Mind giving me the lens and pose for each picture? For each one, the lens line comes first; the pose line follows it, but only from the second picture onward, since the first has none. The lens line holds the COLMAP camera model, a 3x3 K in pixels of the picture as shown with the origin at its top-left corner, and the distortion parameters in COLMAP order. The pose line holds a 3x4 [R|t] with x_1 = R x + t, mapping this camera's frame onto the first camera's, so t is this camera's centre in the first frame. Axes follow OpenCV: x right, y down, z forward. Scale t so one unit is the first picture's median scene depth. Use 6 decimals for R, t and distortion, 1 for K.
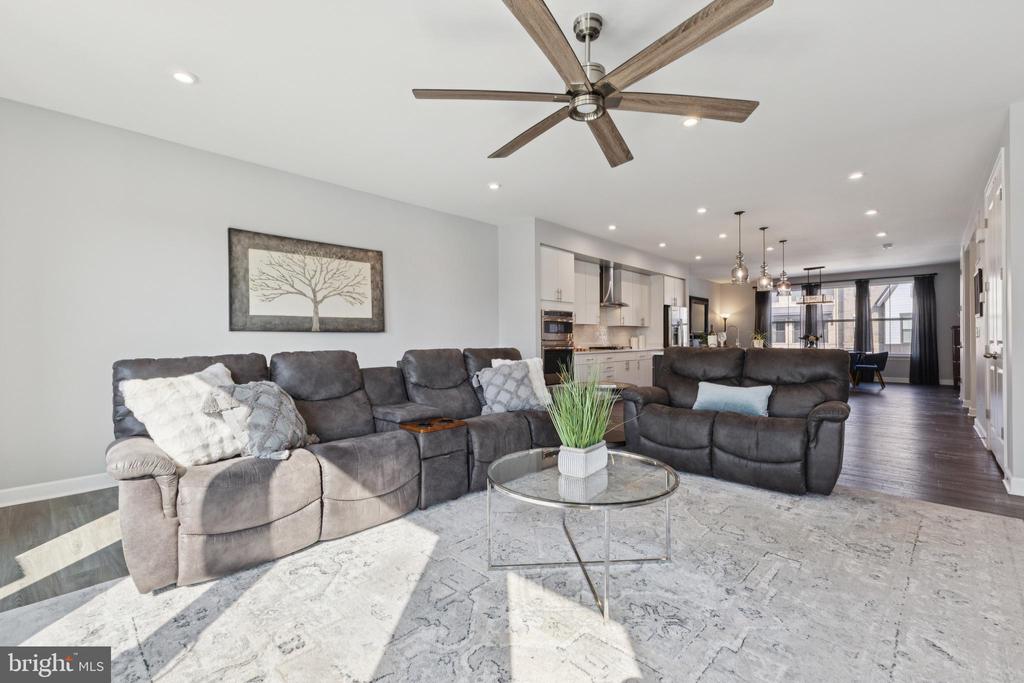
lens RADIAL K [[449.0, 0, 507.7], [0, 449.0, 337.5], [0, 0, 1]] dist [0.002251, 0.000234]
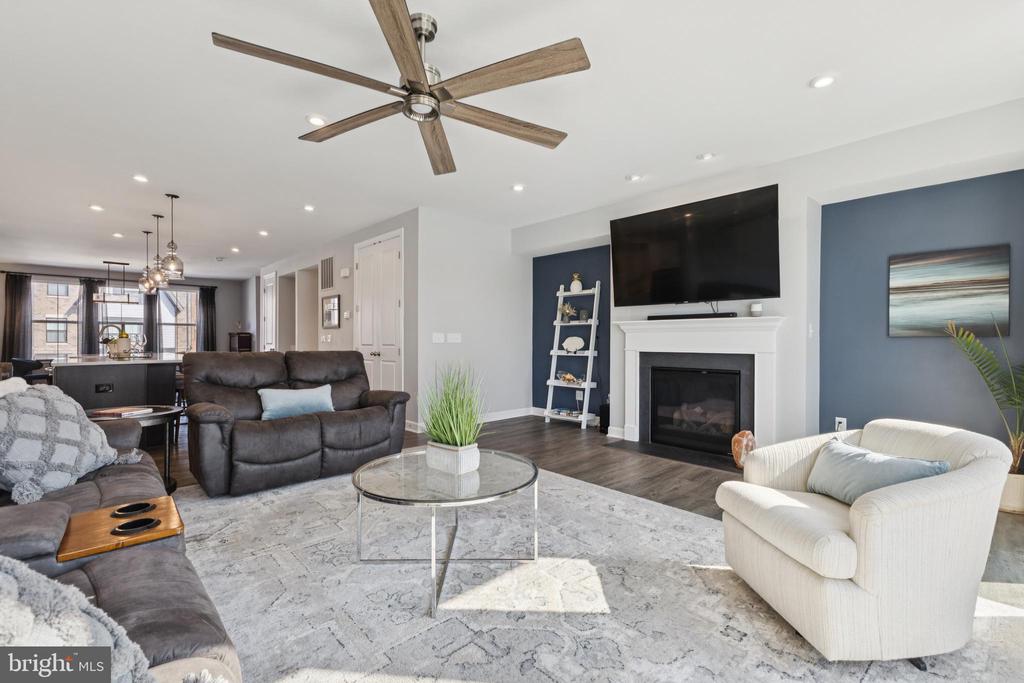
lens RADIAL K [[451.6, 0, 513.5], [0, 451.6, 352.9], [0, 0, 1]] dist [0.011238, 0.000105]
pose [[0.054013, -0.021333, 0.998312, -0.272406], [-0.003377, 0.999762, 0.021547, 0.001182], [-0.998535, -0.004535, 0.053928, 0.252639]]
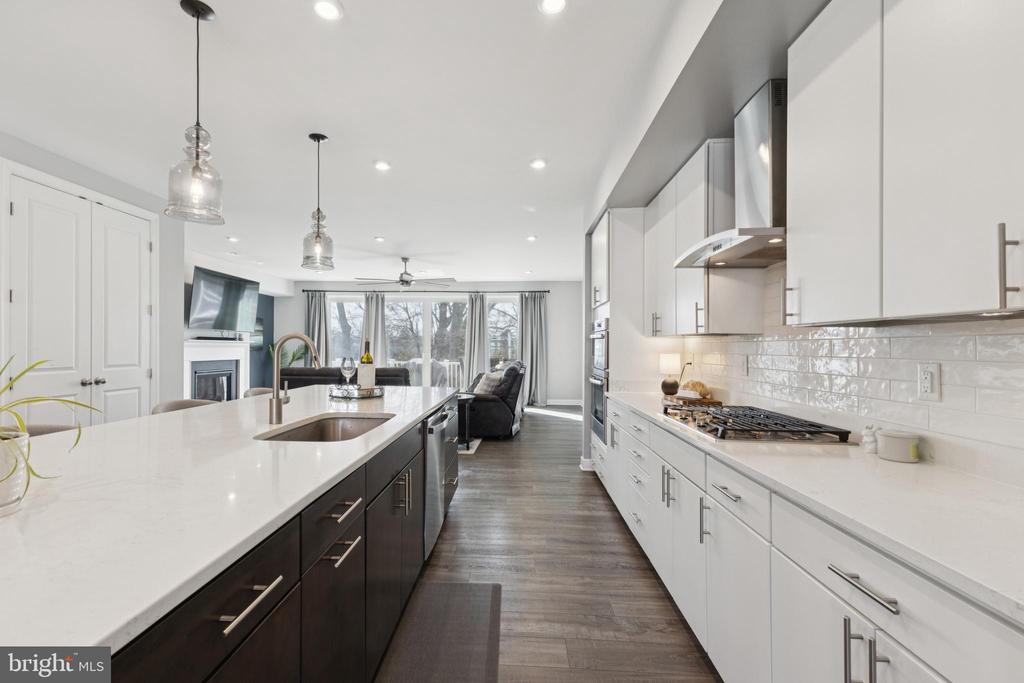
lens RADIAL K [[451.4, 0, 499.6], [0, 451.4, 348.2], [0, 0, 1]] dist [-0.000344, -0.000028]
pose [[-0.761882, -0.000011, -0.647716, 0.600960], [-0.003285, 0.999987, 0.003847, -0.021785], [0.647707, 0.005058, -0.761872, 1.326974]]
